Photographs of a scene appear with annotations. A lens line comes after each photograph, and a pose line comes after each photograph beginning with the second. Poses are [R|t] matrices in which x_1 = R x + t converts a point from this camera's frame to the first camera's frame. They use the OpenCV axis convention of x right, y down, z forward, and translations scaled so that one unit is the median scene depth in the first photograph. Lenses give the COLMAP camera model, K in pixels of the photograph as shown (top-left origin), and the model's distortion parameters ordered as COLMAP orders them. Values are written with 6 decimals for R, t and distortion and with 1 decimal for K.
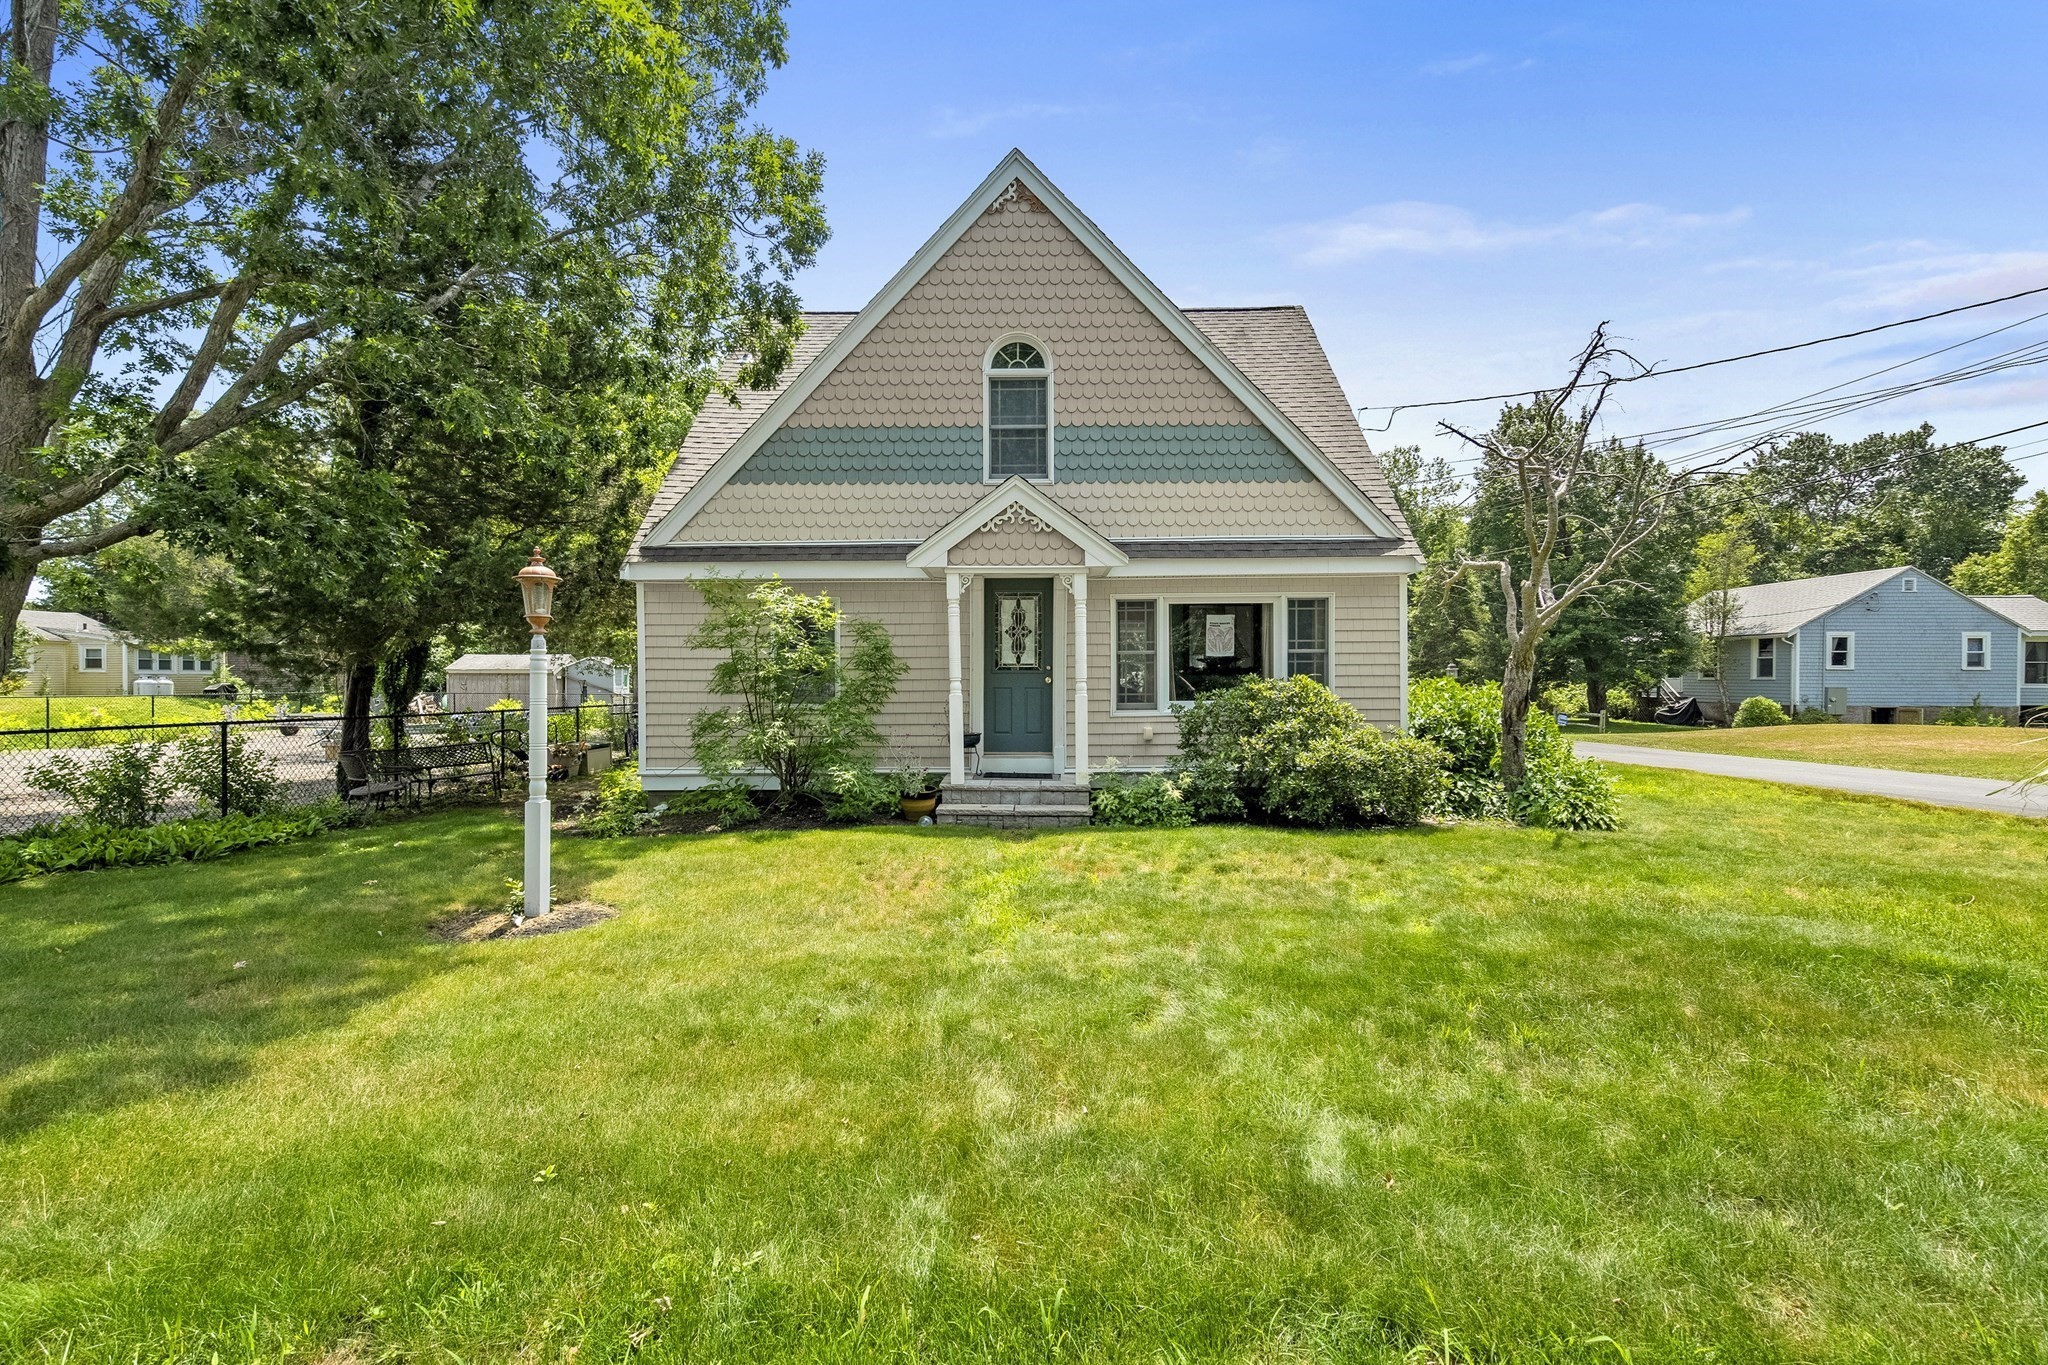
lens RADIAL K [[915.0, 0, 1021.2], [0, 915.0, 683.8], [0, 0, 1]] dist [0.021517, 0.001807]
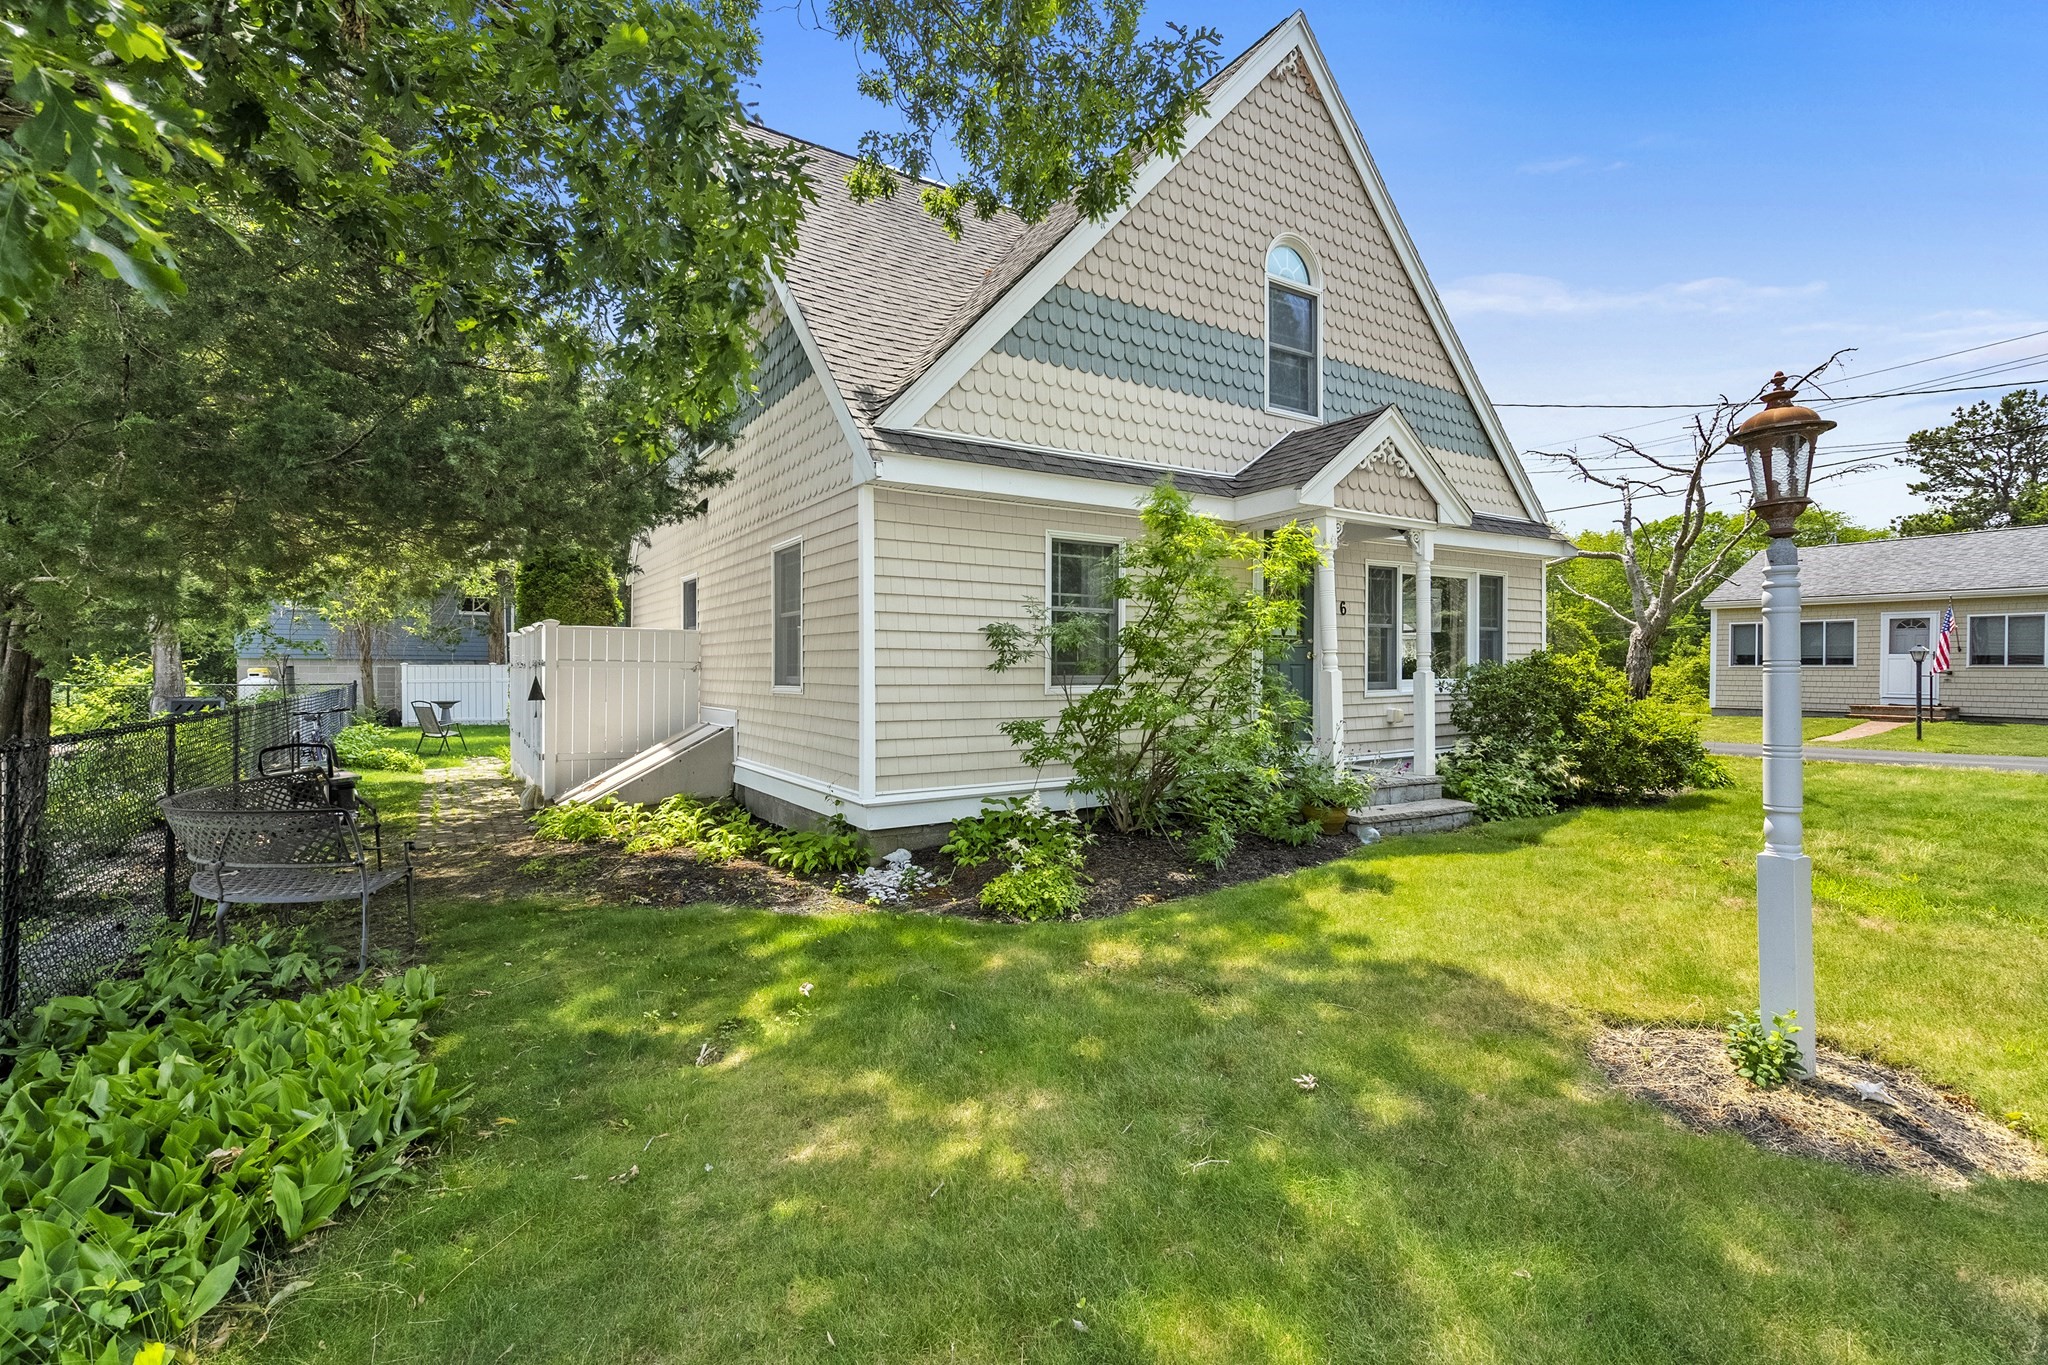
lens RADIAL K [[915.0, 0, 1025.5], [0, 915.0, 672.9], [0, 0, 1]] dist [0.021517, 0.001807]
pose [[0.833424, 0.000420, 0.552634, -0.663892], [-0.000194, 1.000000, -0.000469, 0.012617], [-0.552634, 0.000284, 0.833424, 0.441556]]
